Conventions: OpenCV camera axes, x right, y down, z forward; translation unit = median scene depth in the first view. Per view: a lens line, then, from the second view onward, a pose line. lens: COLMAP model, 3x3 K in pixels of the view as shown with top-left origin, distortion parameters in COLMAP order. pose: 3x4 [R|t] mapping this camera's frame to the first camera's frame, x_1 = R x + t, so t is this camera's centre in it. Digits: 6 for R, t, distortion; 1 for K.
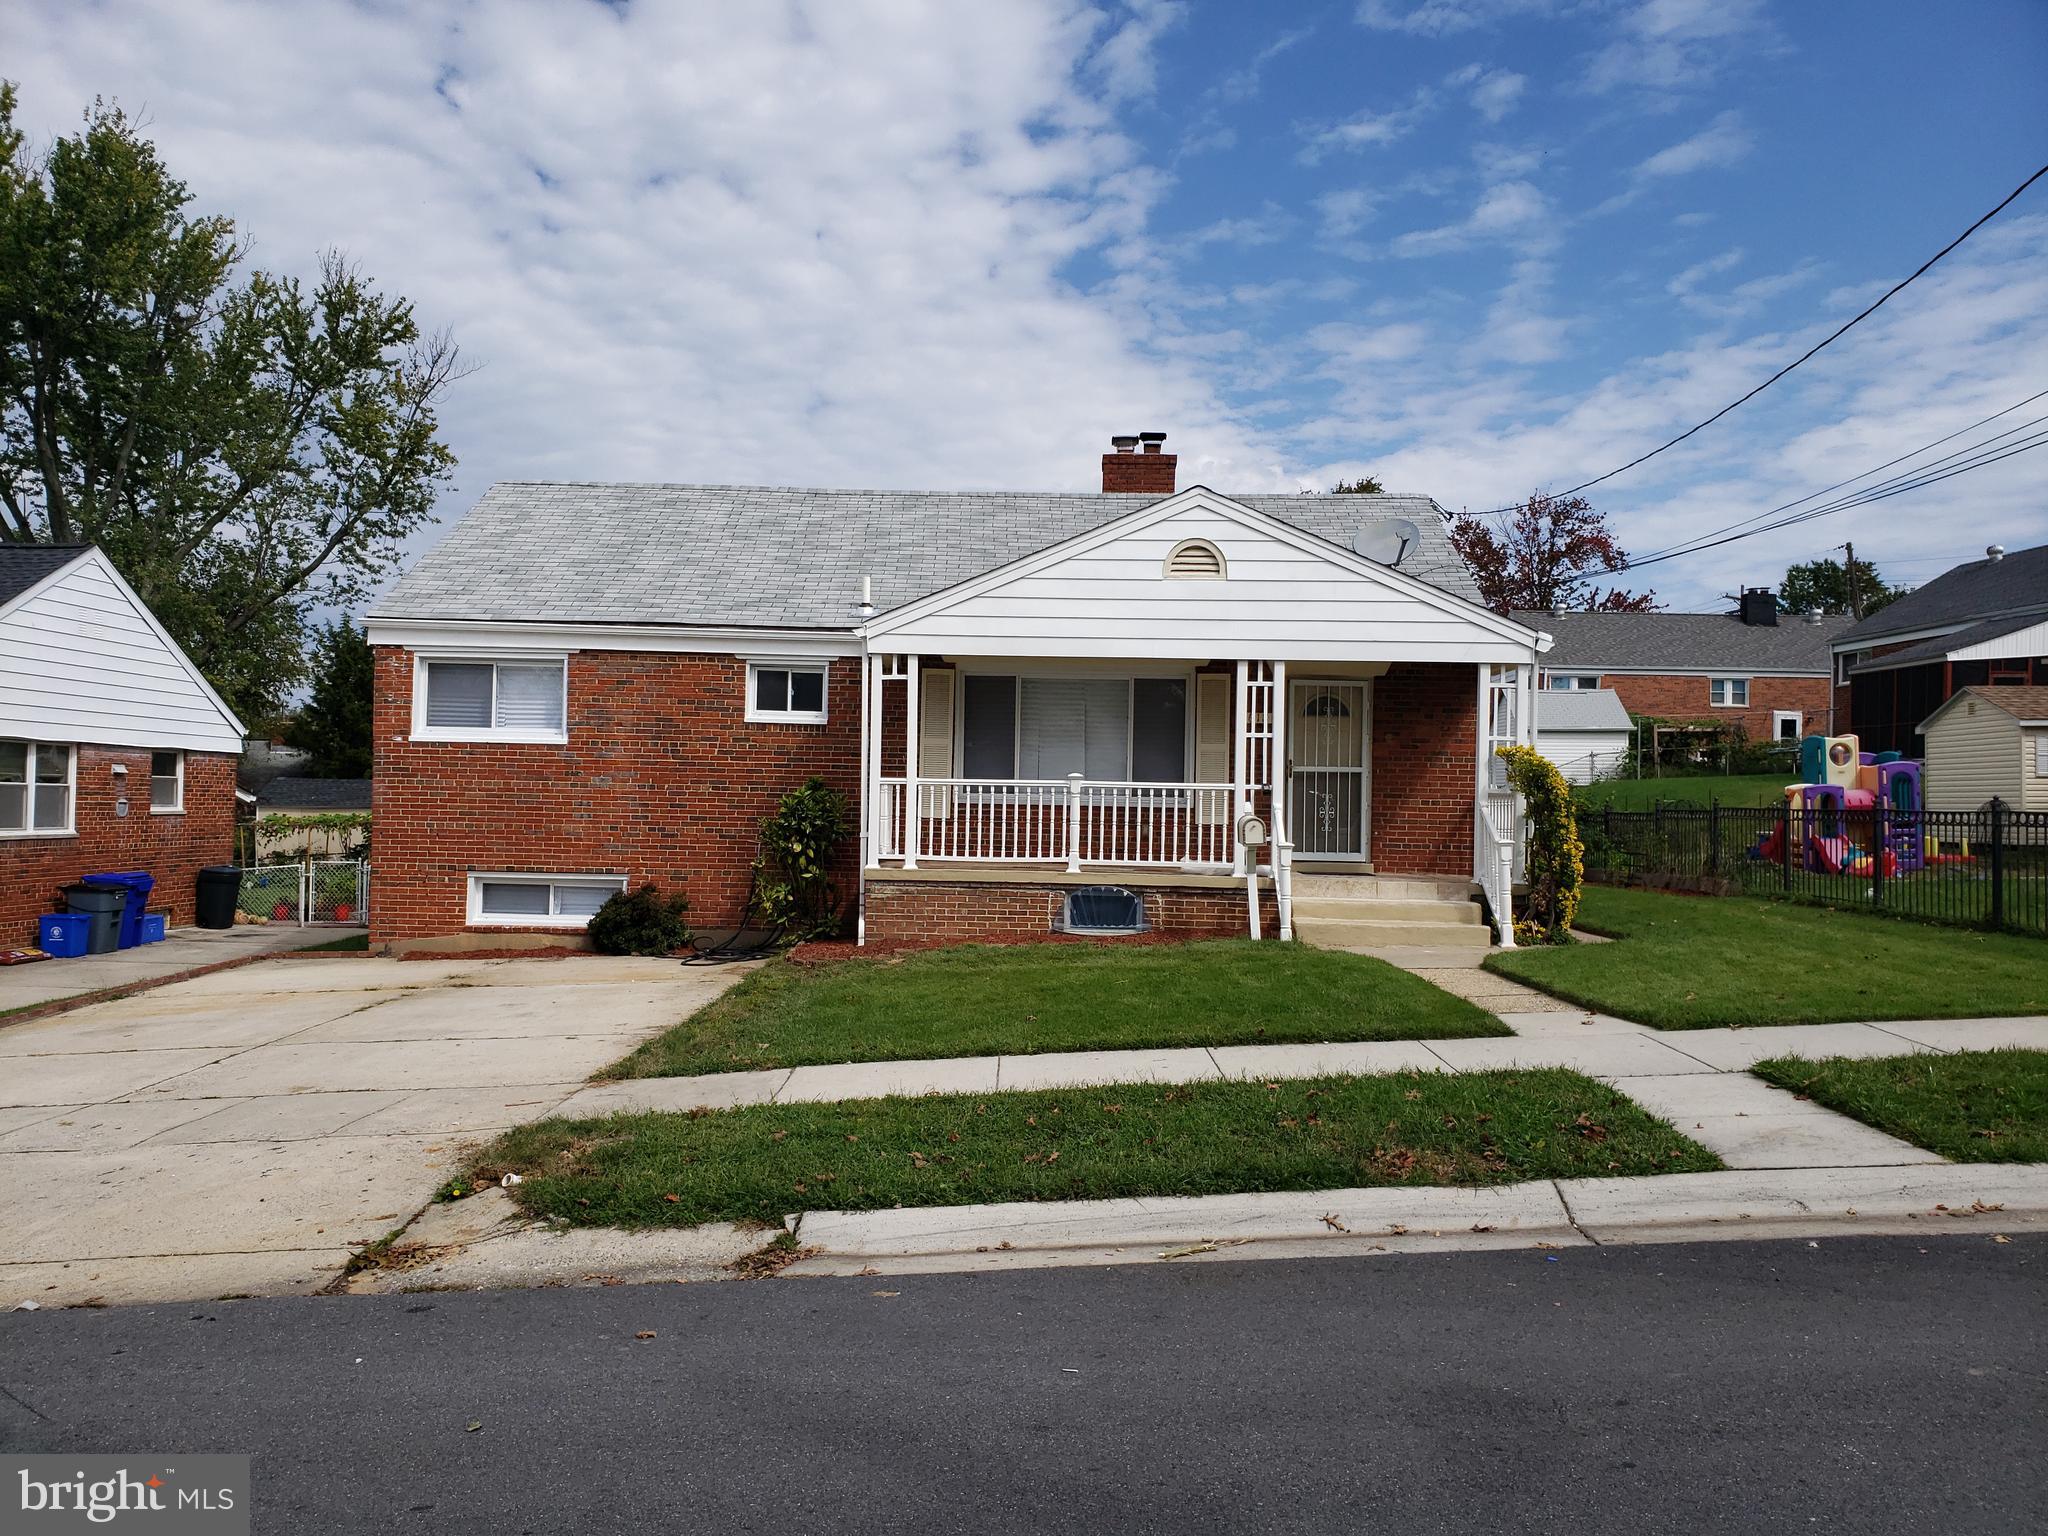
lens RADIAL K [[1606.4, 0, 1073.2], [0, 1606.4, 808.3], [0, 0, 1]] dist [0.019768, -0.005499]
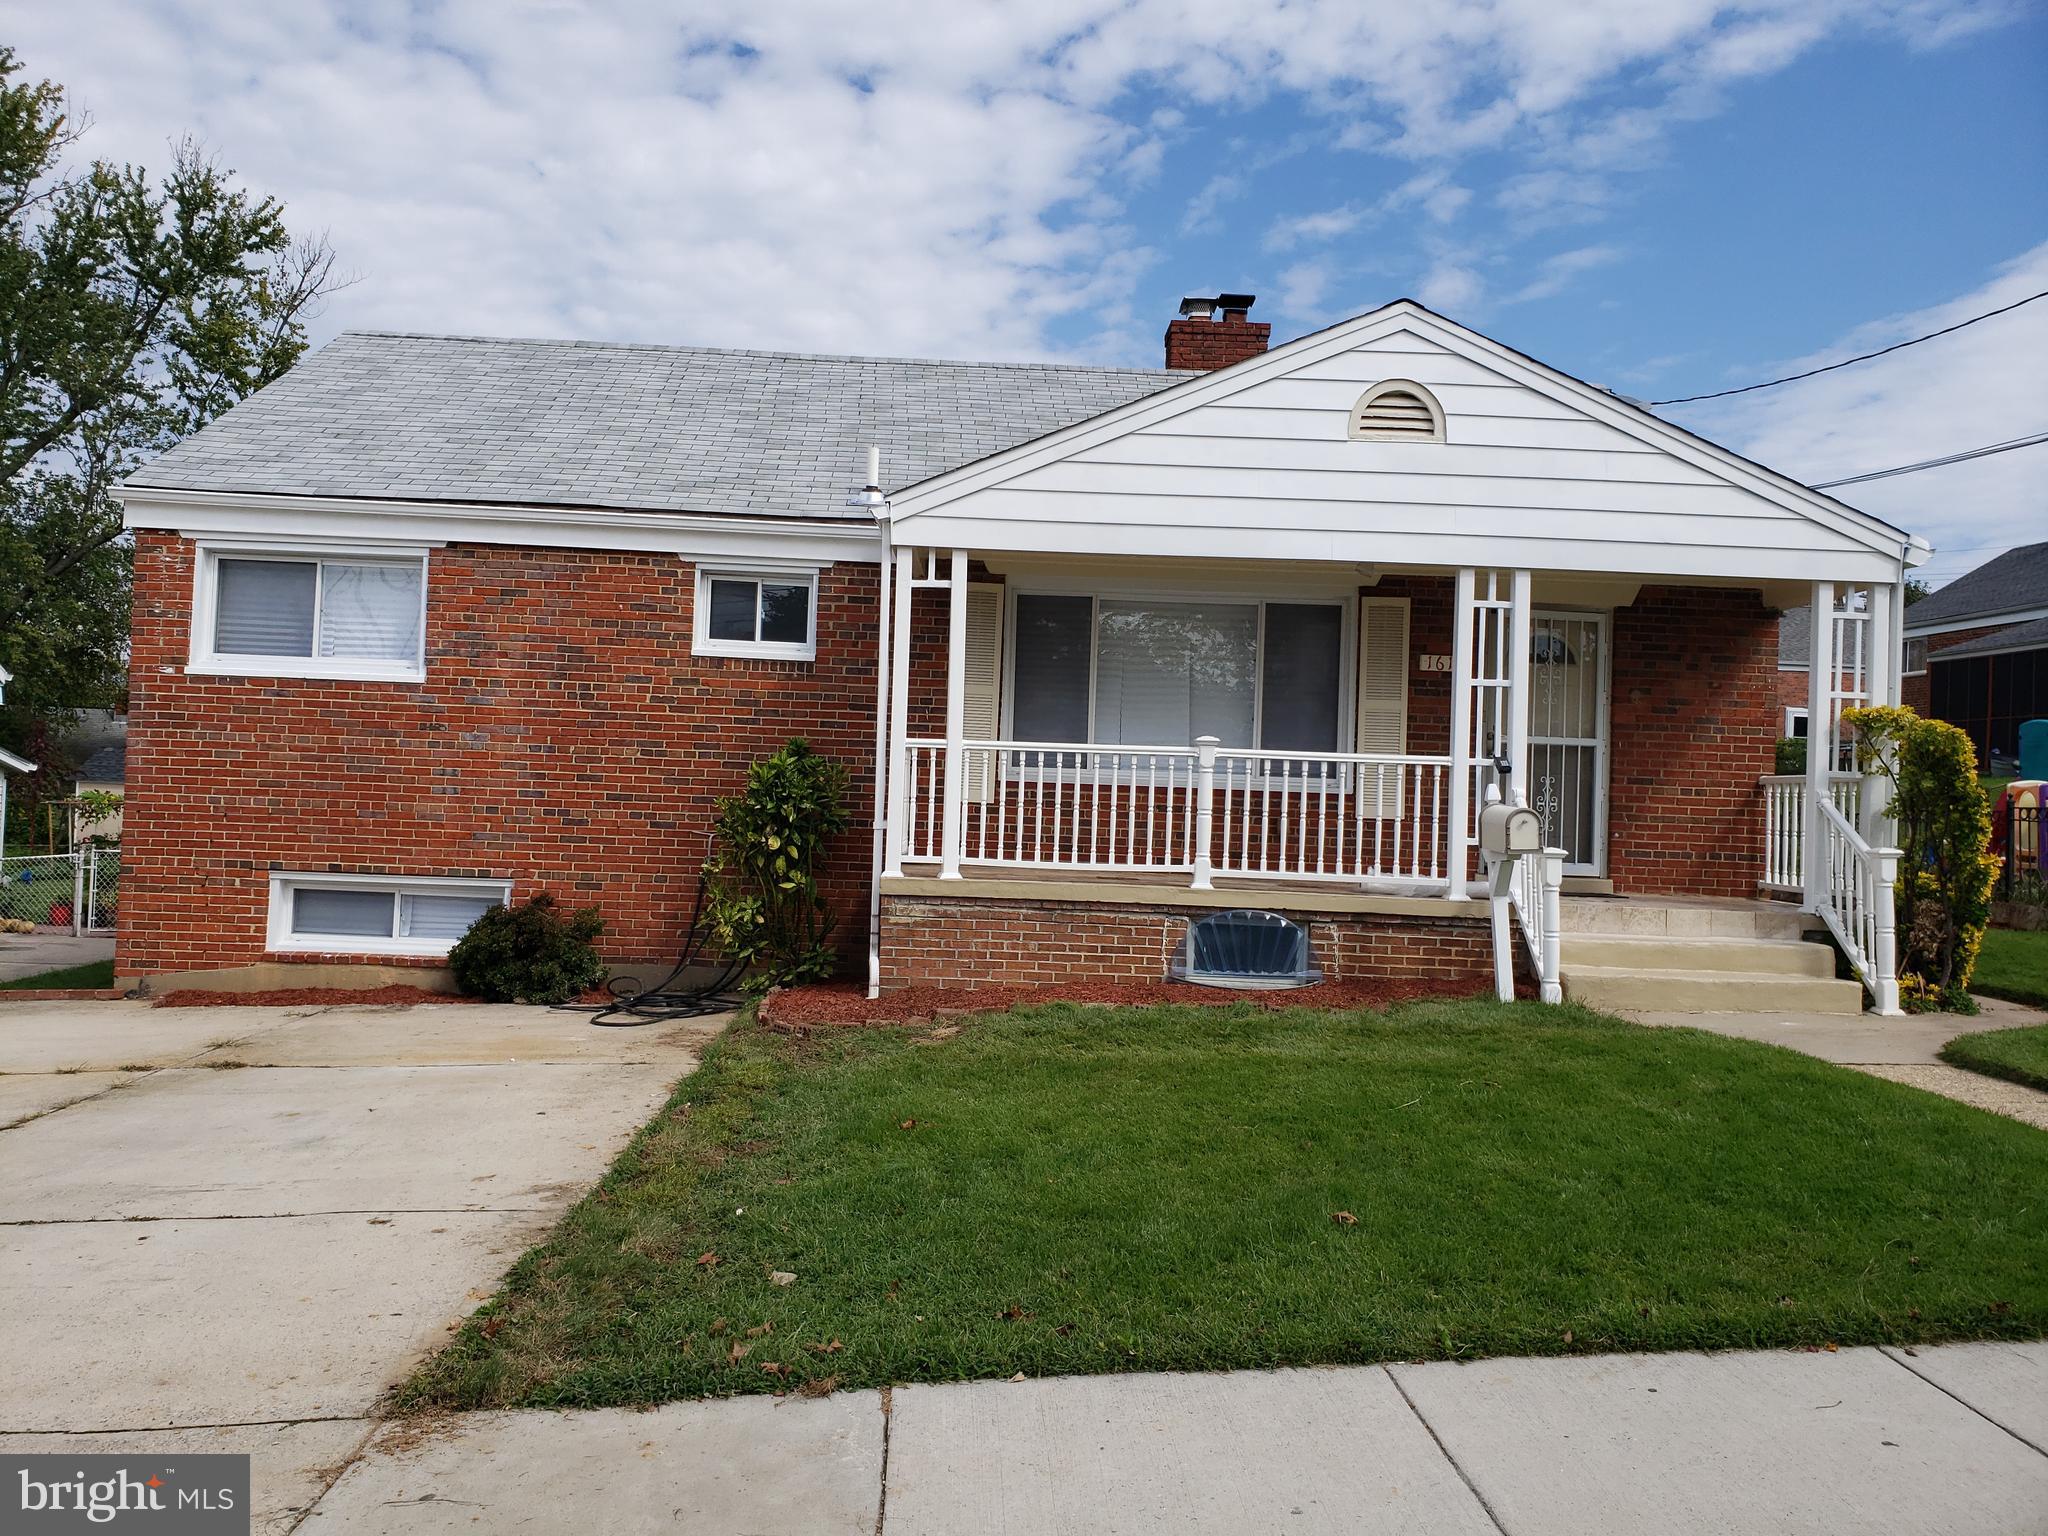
lens RADIAL K [[1606.4, 0, 1022.7], [0, 1606.4, 778.7], [0, 0, 1]] dist [0.019768, -0.005499]
pose [[0.999401, 0.016985, 0.030141, -0.085261], [-0.016501, 0.999732, -0.016255, 0.006646], [-0.030409, 0.015748, 0.999413, 0.322970]]
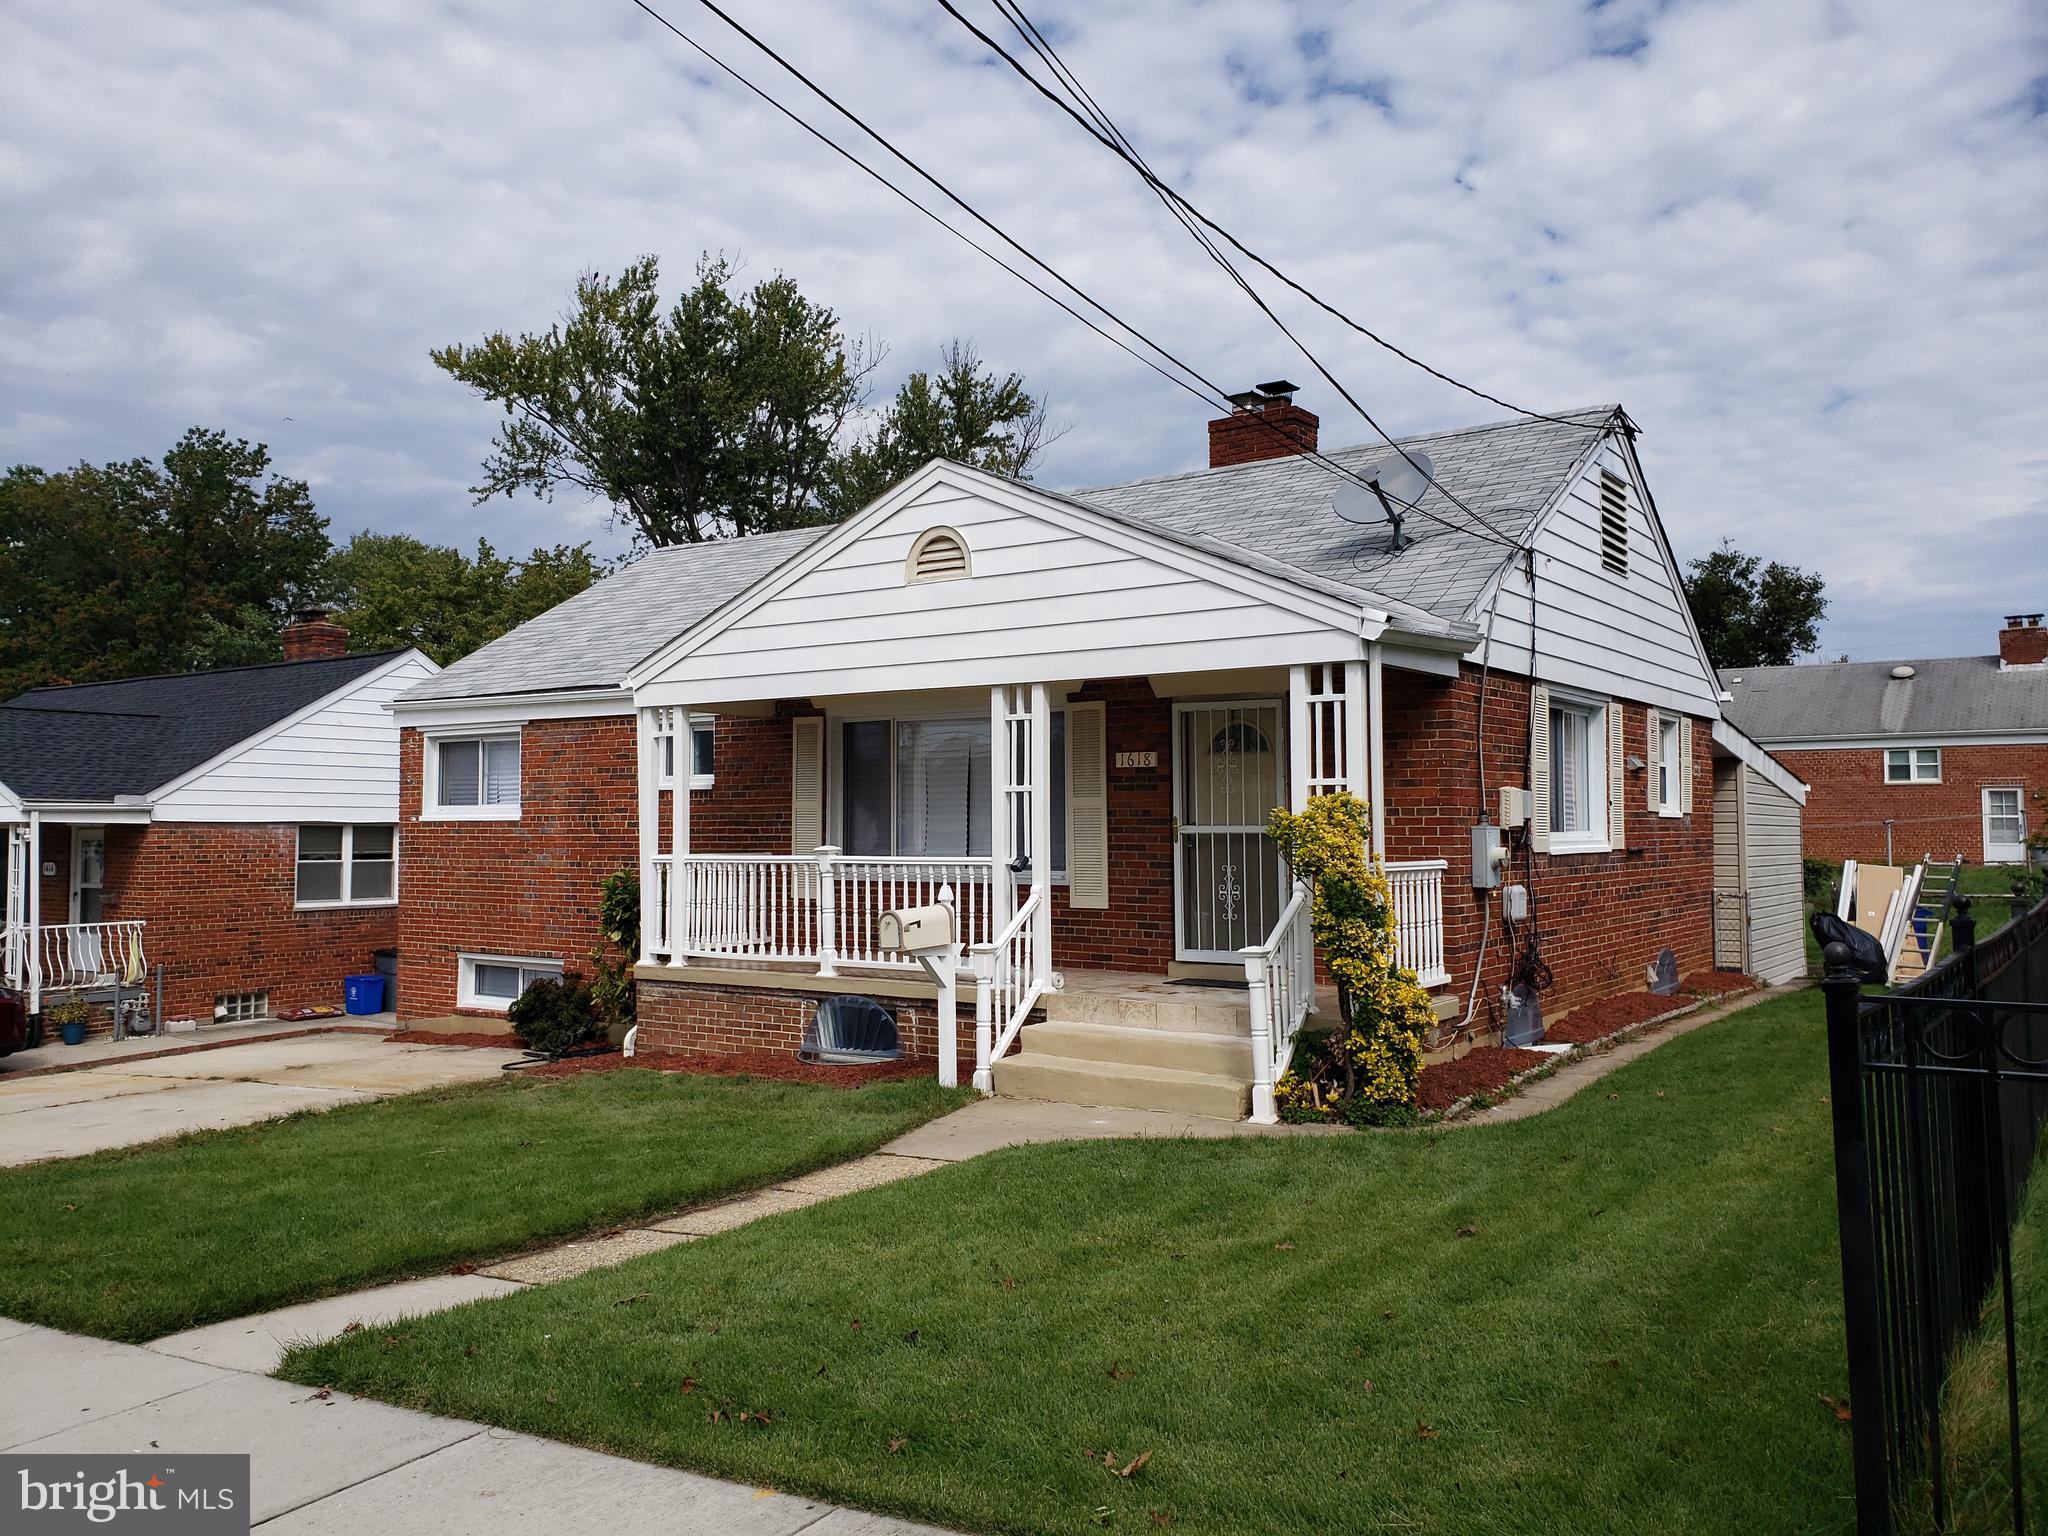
lens RADIAL K [[1606.4, 0, 1087.0], [0, 1606.4, 757.2], [0, 0, 1]] dist [0.019768, -0.005499]
pose [[0.833865, -0.046103, -0.550040, 0.488792], [0.020006, 0.998375, -0.053353, -0.019558], [0.551606, 0.033485, 0.833433, 0.390350]]
